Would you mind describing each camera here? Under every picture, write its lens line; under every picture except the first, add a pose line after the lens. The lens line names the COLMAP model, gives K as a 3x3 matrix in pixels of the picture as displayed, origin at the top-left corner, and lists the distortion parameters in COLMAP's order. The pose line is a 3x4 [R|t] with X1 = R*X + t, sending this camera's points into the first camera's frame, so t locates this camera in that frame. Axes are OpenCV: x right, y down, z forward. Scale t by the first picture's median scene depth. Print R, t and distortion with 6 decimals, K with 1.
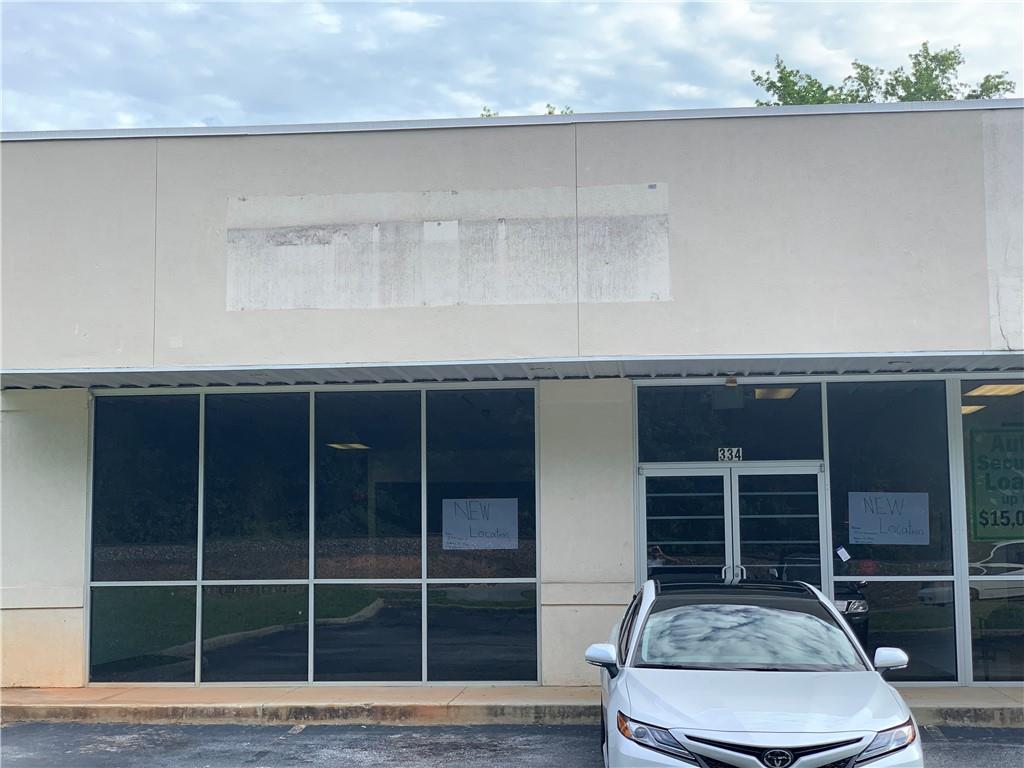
lens RADIAL K [[1566.0, 0, 512.0], [0, 1566.0, 384.0], [0, 0, 1]] dist [0.203552, -1.275122]
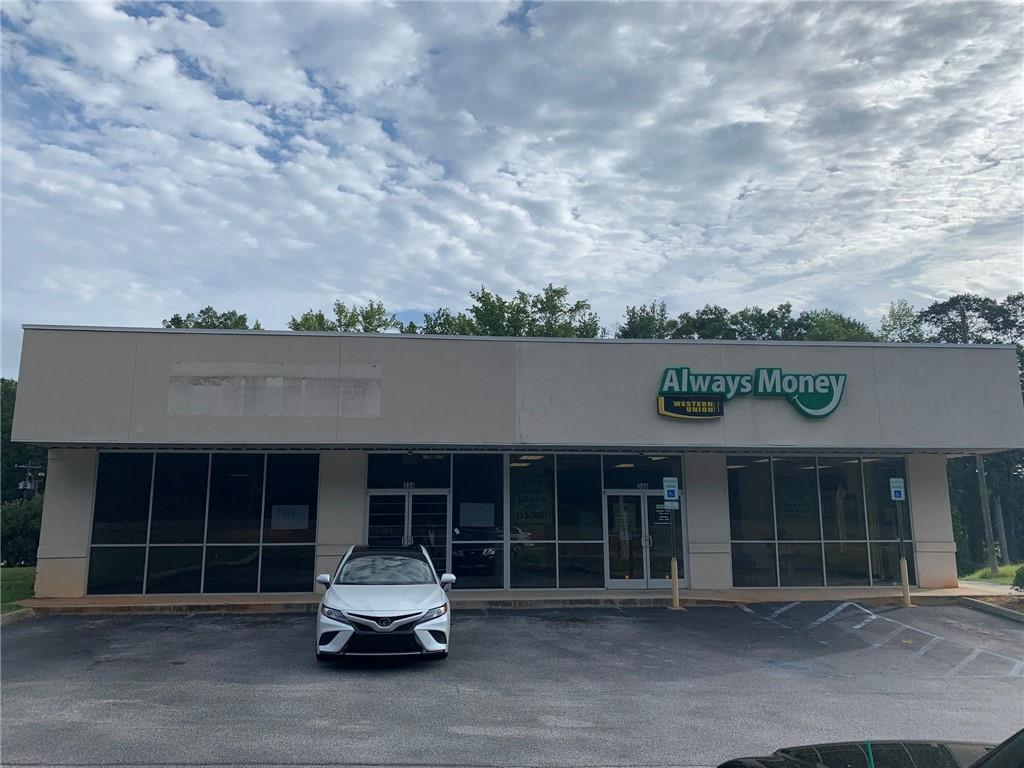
lens RADIAL K [[788.7, 0, 512.0], [0, 788.7, 384.0], [0, 0, 1]] dist [0.102100, -0.178286]
pose [[0.980615, 0.039472, 0.191926, 0.065102], [-0.026260, 0.997138, -0.070902, -0.024325], [-0.194175, 0.064487, 0.978845, -0.141511]]
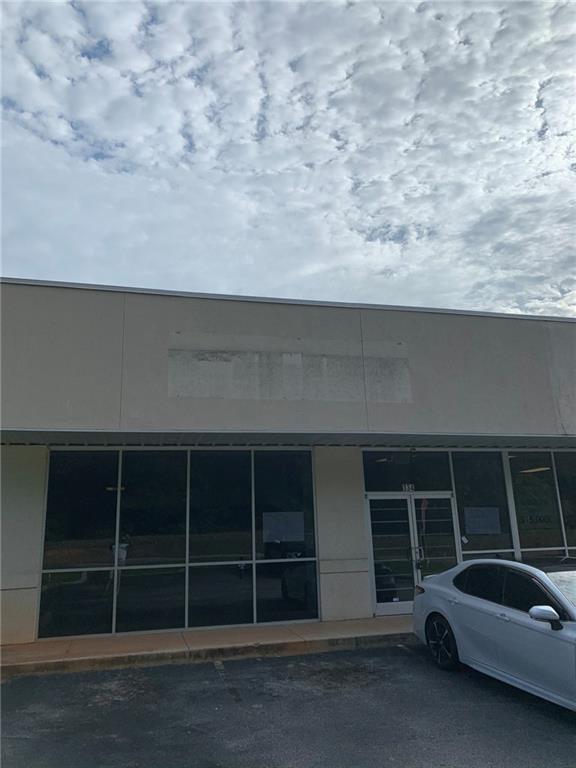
lens RADIAL K [[591.6, 0, 288.0], [0, 591.6, 384.0], [0, 0, 1]] dist [0.102100, -0.178286]
pose [[0.940908, 0.062622, 0.332823, -0.269193], [-0.013368, 0.988857, -0.148267, 0.030901], [-0.338399, 0.135057, 0.931260, 0.371689]]
